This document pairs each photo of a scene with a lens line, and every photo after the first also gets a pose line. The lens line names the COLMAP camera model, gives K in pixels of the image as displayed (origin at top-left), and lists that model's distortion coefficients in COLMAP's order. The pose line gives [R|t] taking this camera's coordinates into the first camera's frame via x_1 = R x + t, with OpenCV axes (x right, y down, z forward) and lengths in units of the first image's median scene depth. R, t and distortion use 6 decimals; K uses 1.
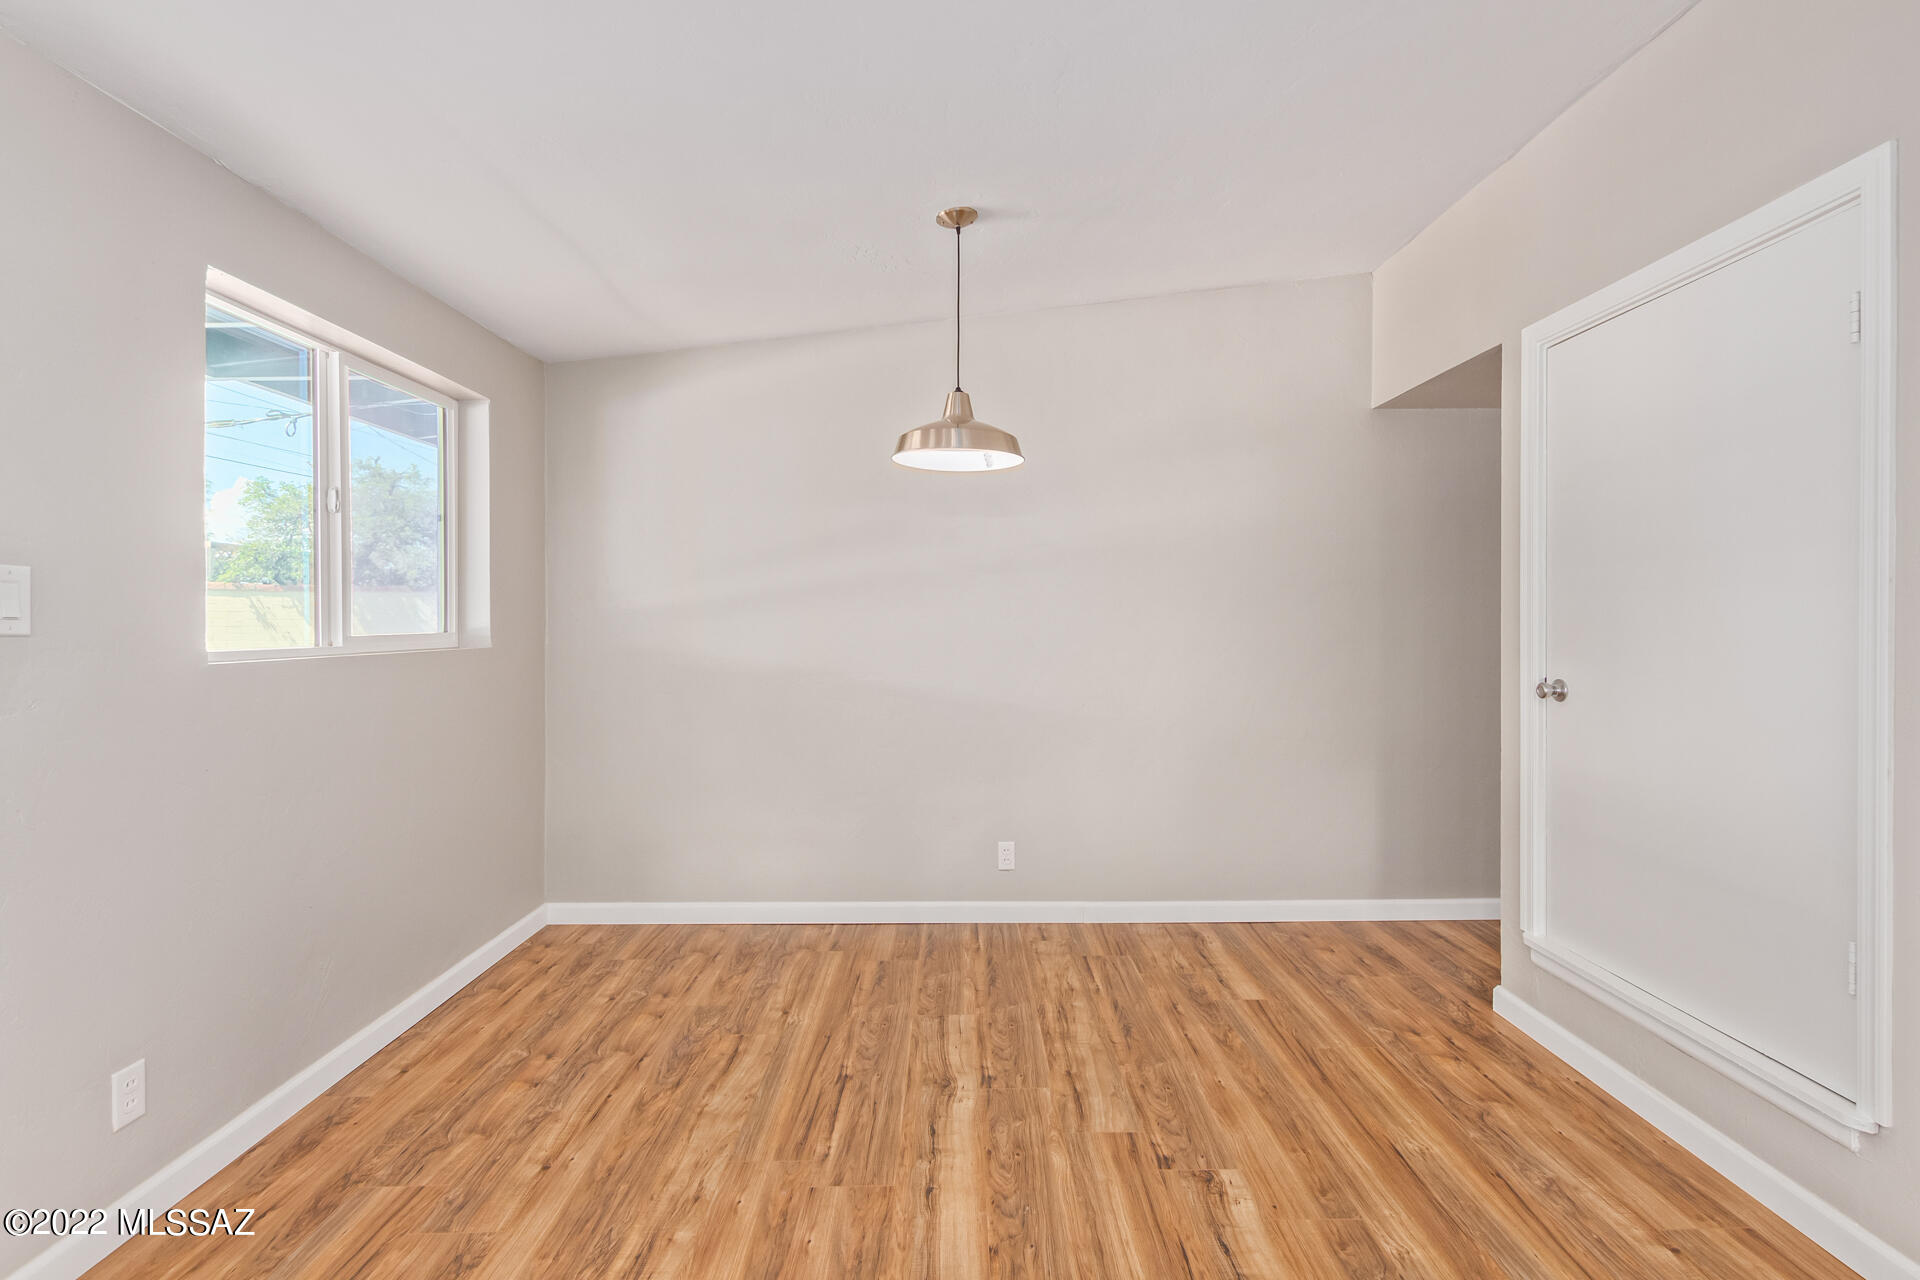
lens RADIAL K [[930.4, 0, 967.1], [0, 930.4, 622.9], [0, 0, 1]] dist [0.005295, 0.001708]
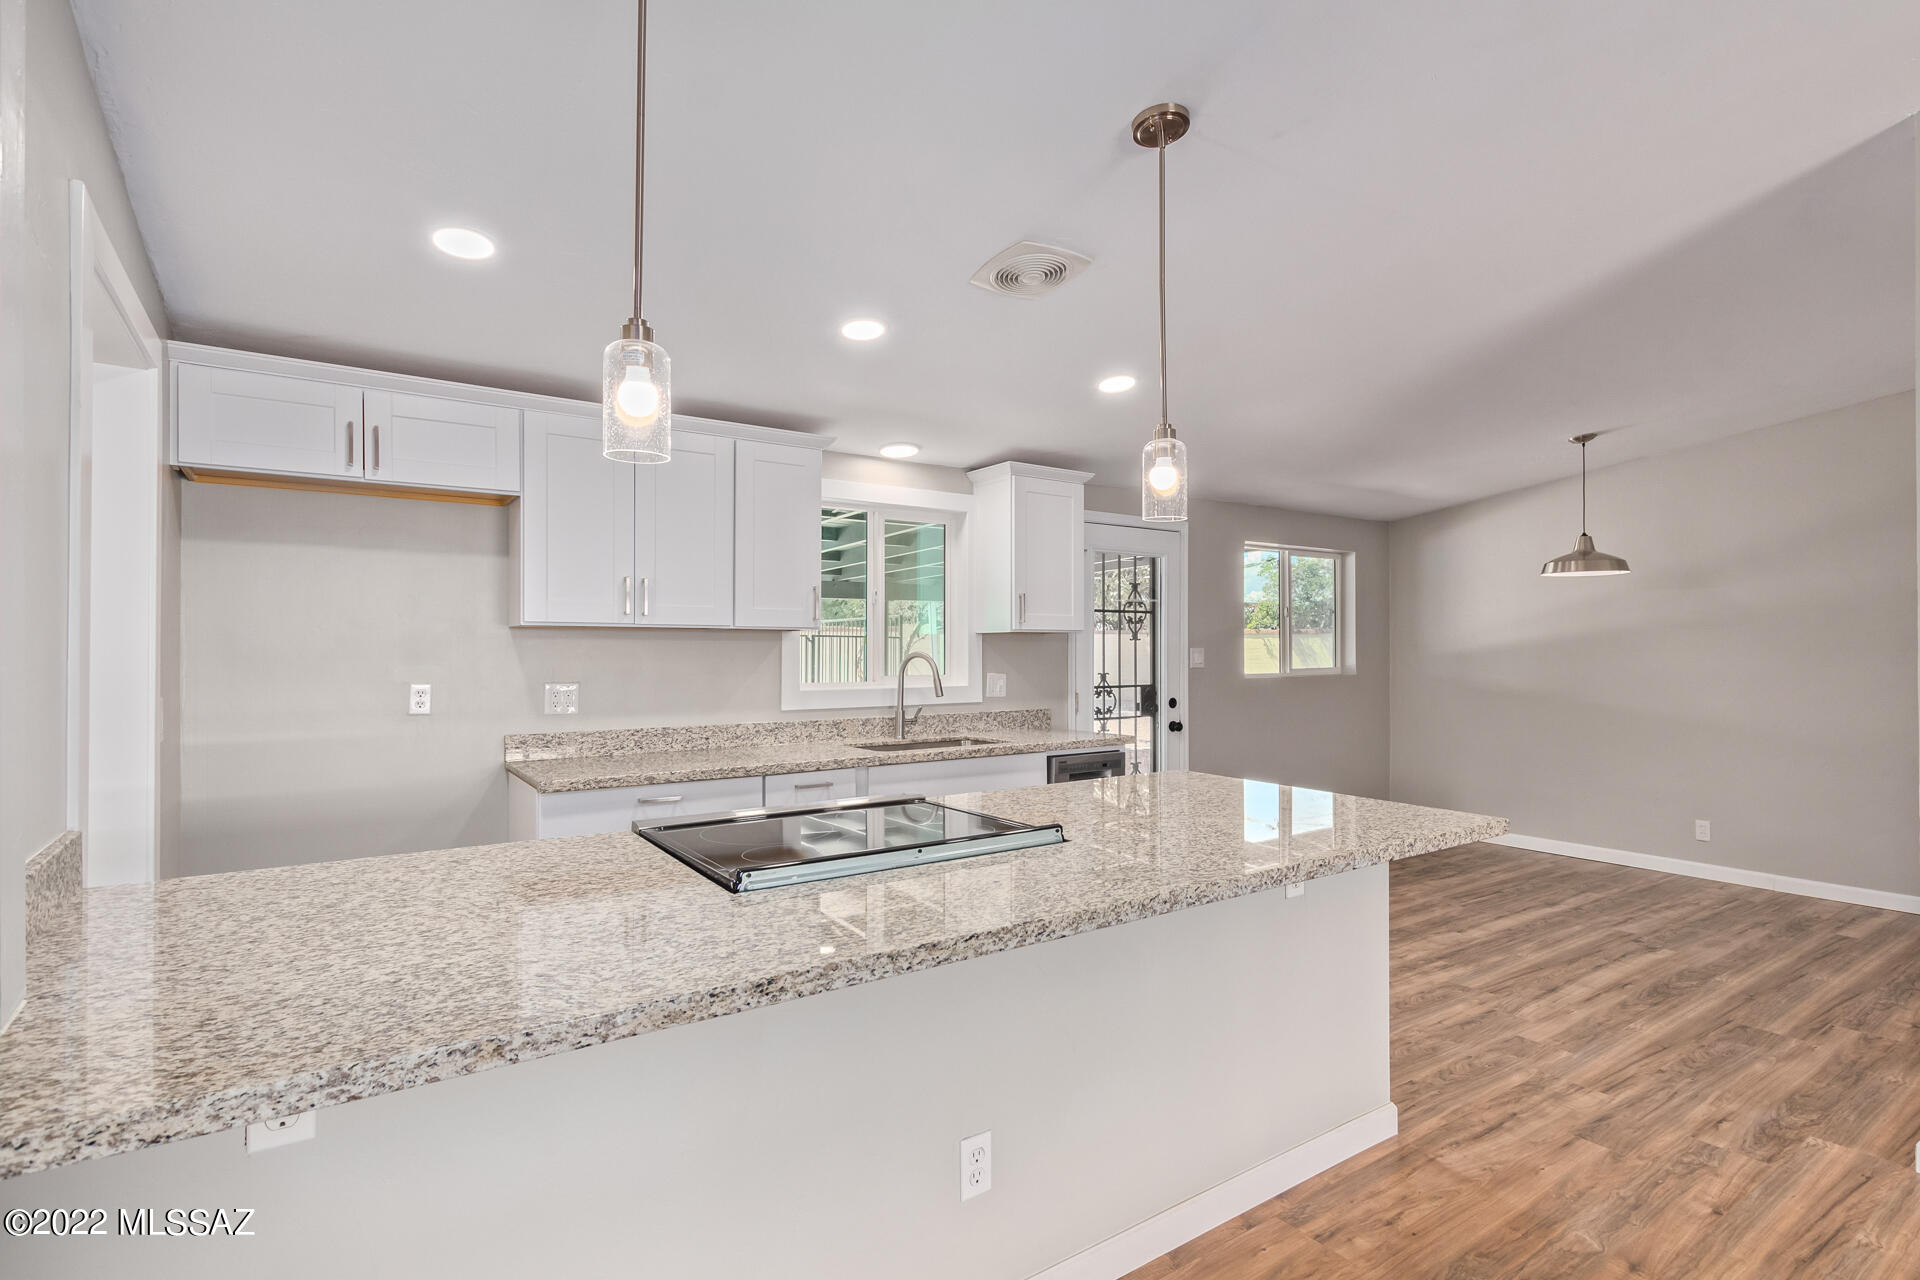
lens RADIAL K [[930.4, 0, 981.4], [0, 930.4, 650.1], [0, 0, 1]] dist [0.005295, 0.001708]
pose [[0.578650, -0.003052, -0.815570, 0.790592], [0.000398, 0.999994, -0.003460, -0.024704], [0.815576, 0.001678, 0.578648, -0.986587]]
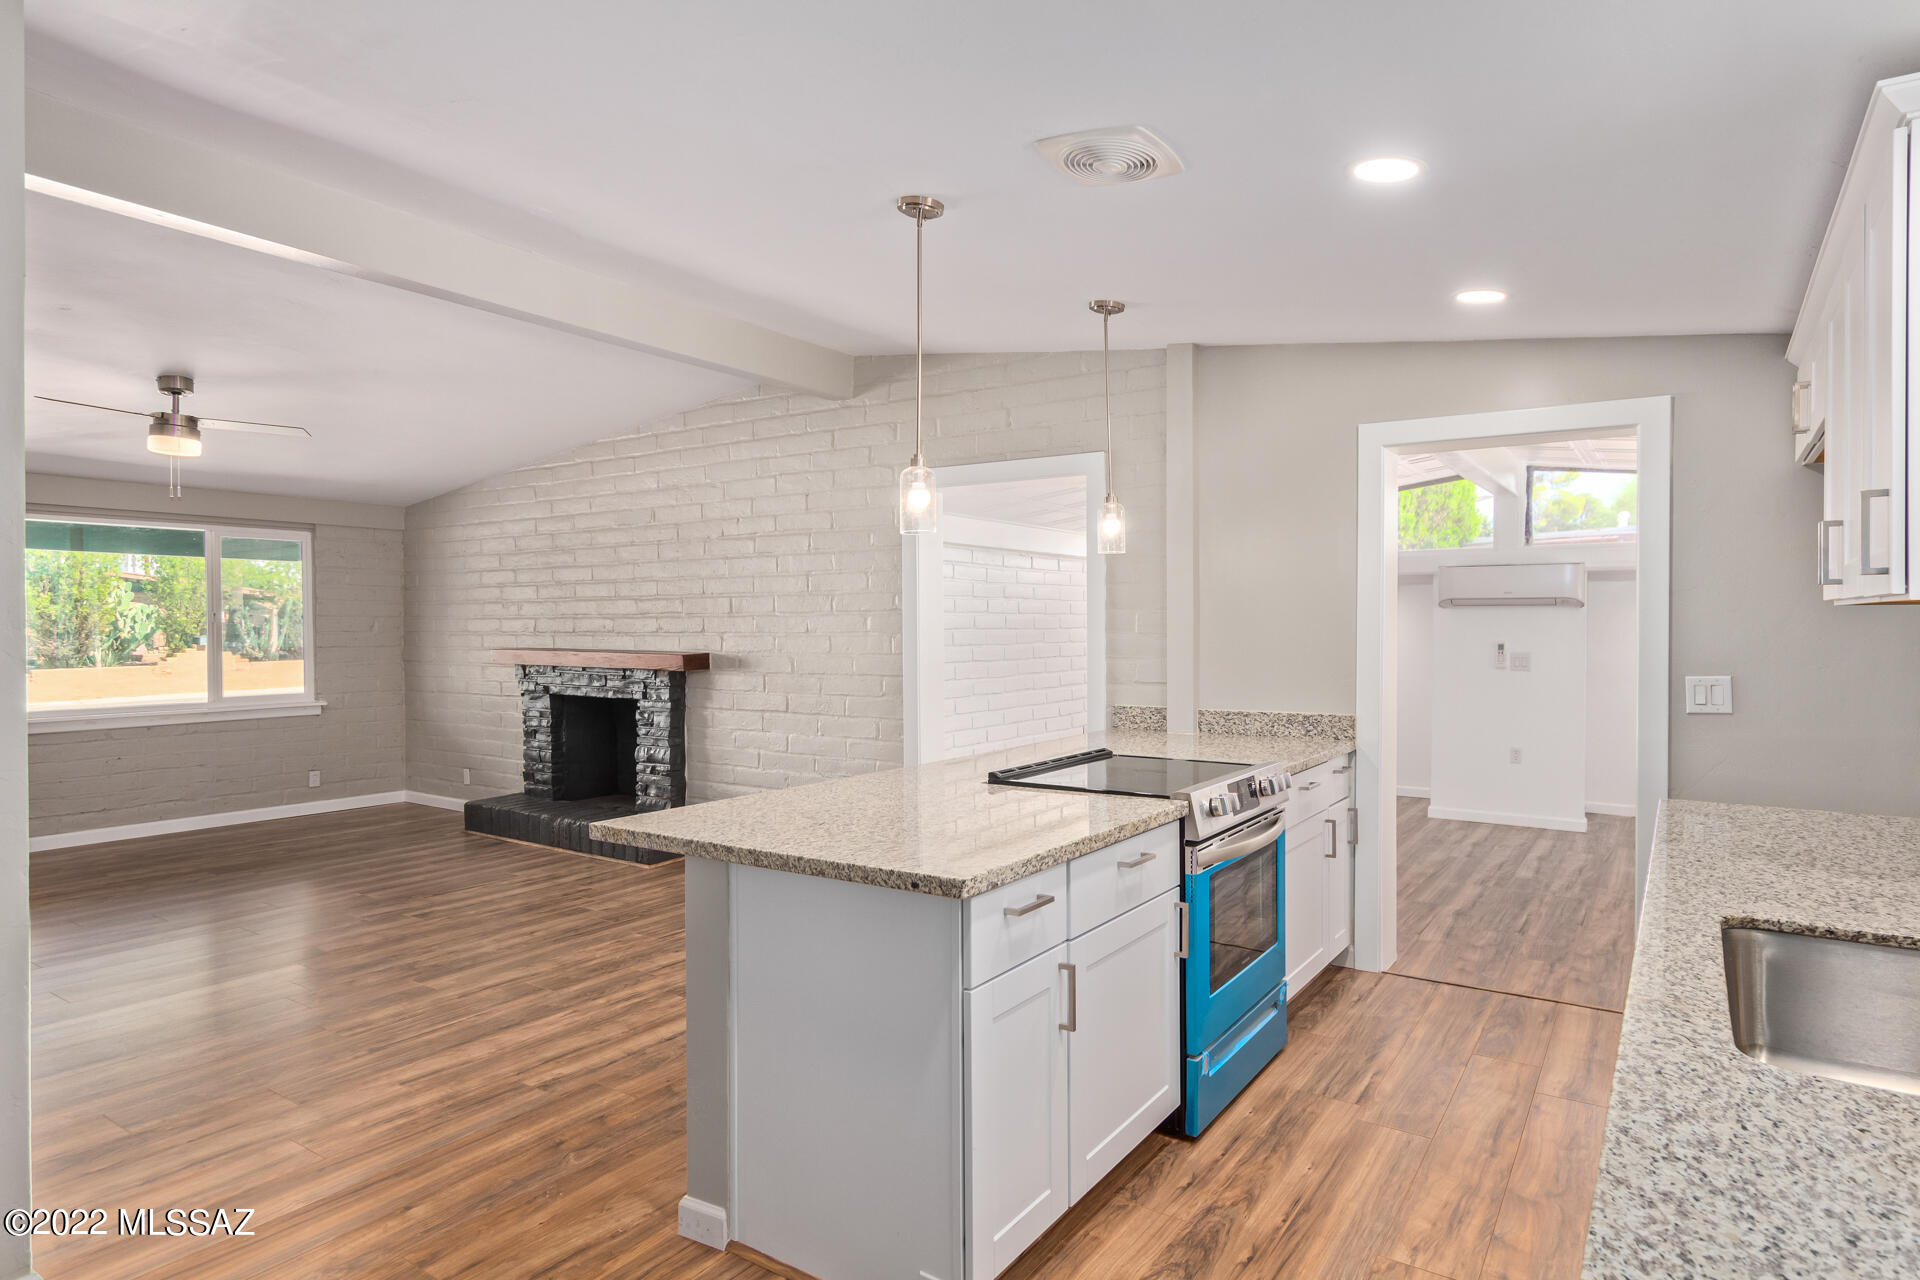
lens RADIAL K [[1057.5, 0, 964.2], [0, 1057.5, 653.5], [0, 0, 1]] dist [0.004310, 0.000573]
pose [[-0.826596, -0.013630, 0.562630, -0.400086], [0.004441, 0.999518, 0.030738, -0.050696], [-0.562778, 0.027906, -0.826137, 0.455839]]
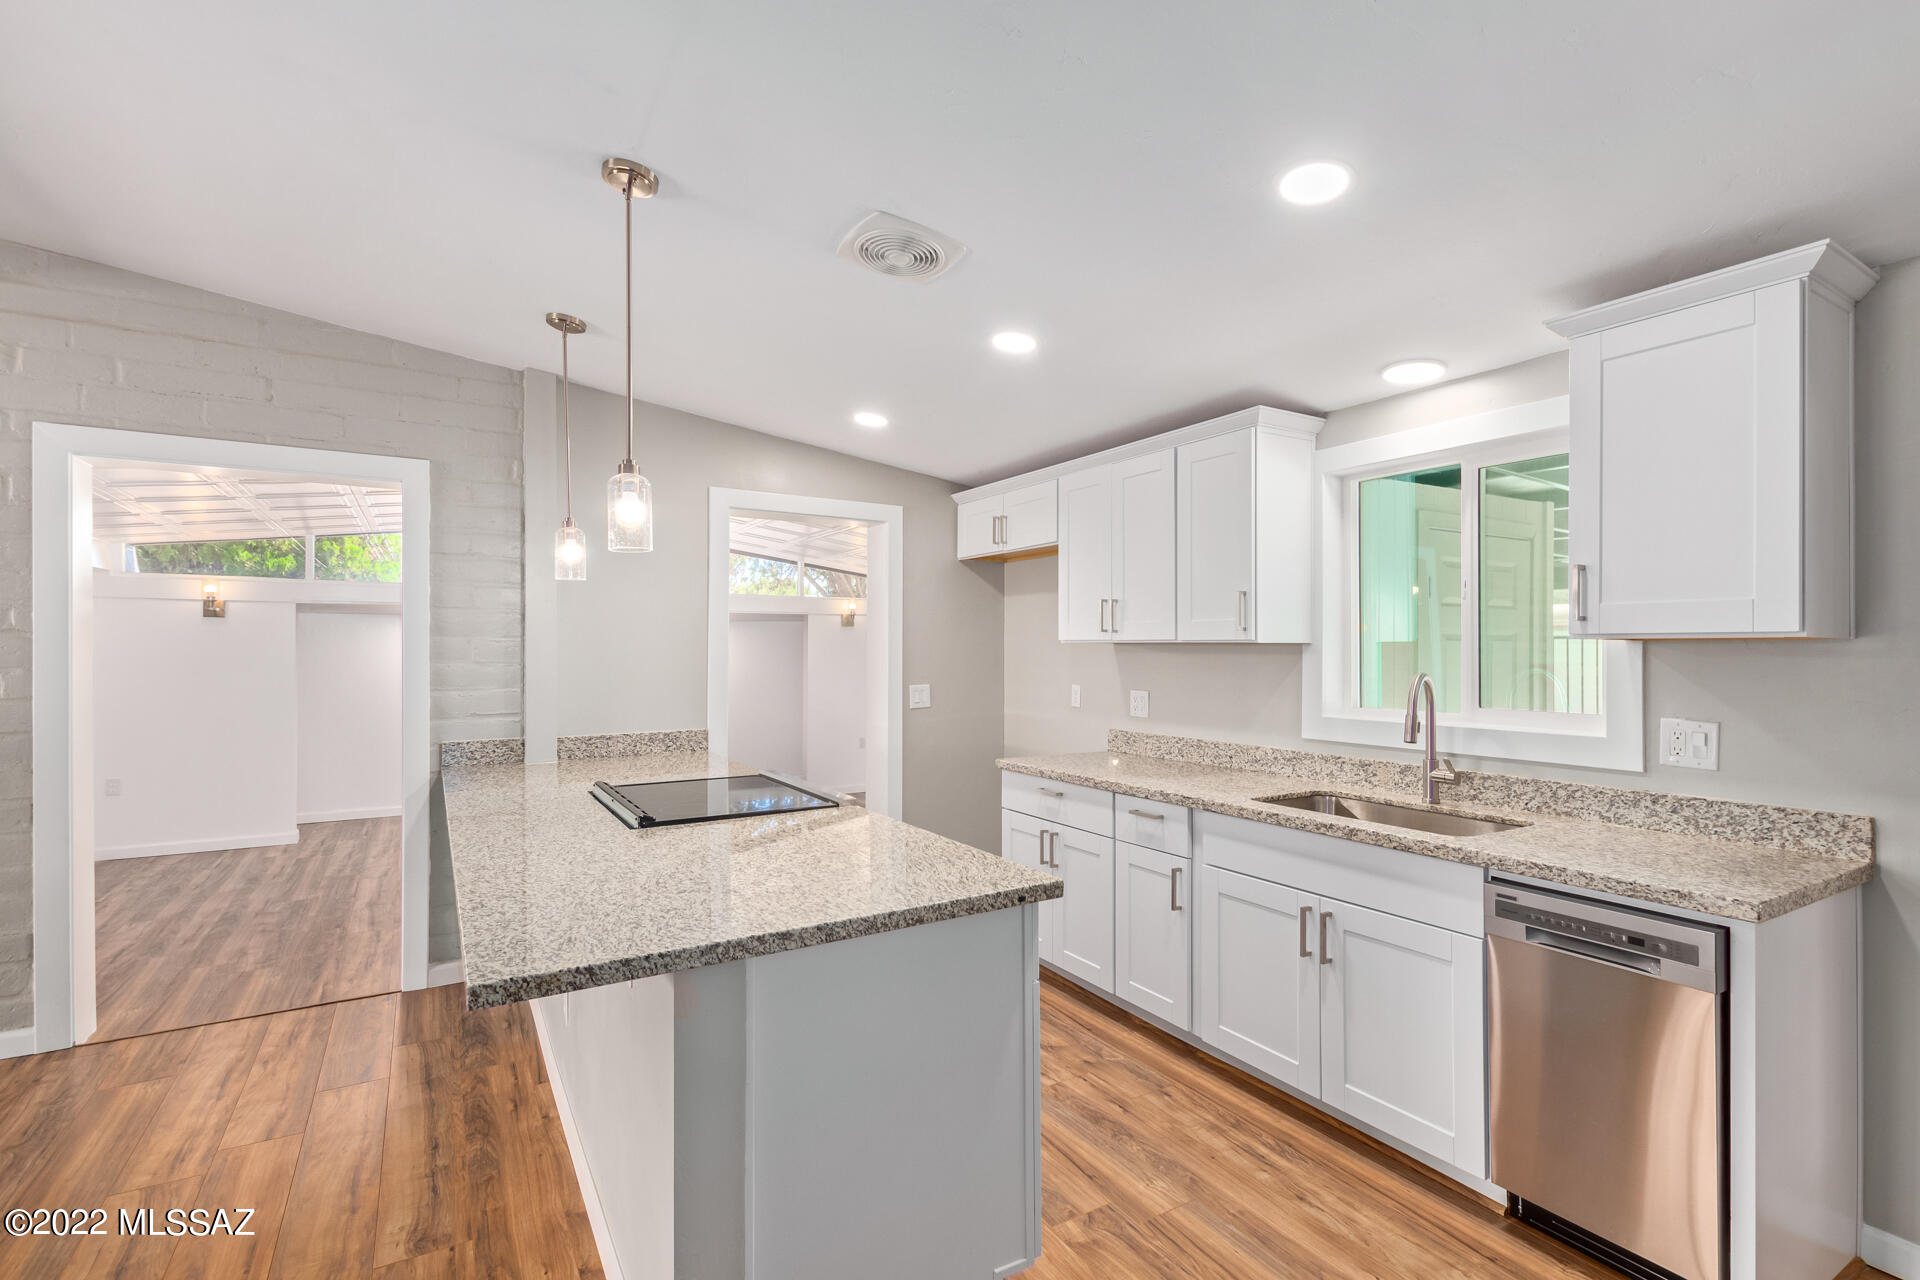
lens RADIAL K [[898.9, 0, 961.0], [0, 898.9, 649.1], [0, 0, 1]] dist [0.003577, -0.001021]
pose [[-0.858340, -0.001314, -0.513080, 0.398423], [-0.002731, 0.999994, 0.002009, -0.053772], [0.513074, 0.003125, -0.858339, 0.421748]]
